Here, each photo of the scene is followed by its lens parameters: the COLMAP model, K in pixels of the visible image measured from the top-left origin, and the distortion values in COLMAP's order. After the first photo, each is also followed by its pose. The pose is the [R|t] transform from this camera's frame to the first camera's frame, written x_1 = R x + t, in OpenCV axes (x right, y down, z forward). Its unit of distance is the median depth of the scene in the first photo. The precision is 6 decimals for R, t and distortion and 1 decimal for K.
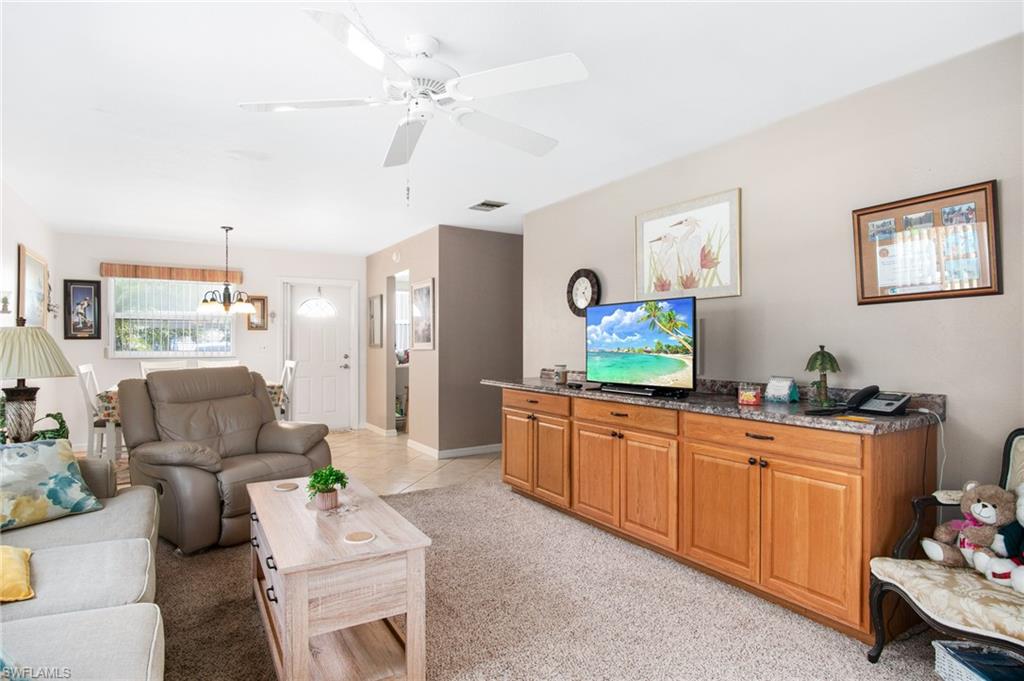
lens RADIAL K [[558.7, 0, 523.9], [0, 558.7, 344.0], [0, 0, 1]] dist [-0.021458, -0.000207]
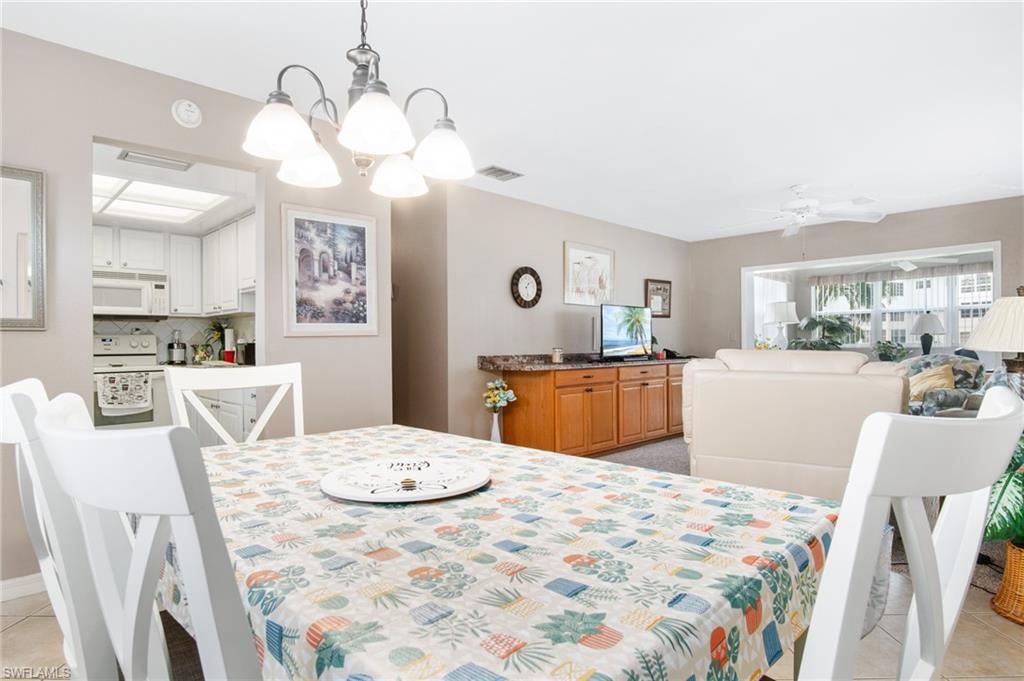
lens RADIAL K [[554.9, 0, 513.5], [0, 554.9, 346.6], [0, 0, 1]] dist [-0.020144, 0.001058]
pose [[-0.216022, -0.000618, 0.976388, -1.194609], [0.010205, 0.999944, 0.002891, 0.033606], [-0.976335, 0.010589, -0.216004, 1.500857]]
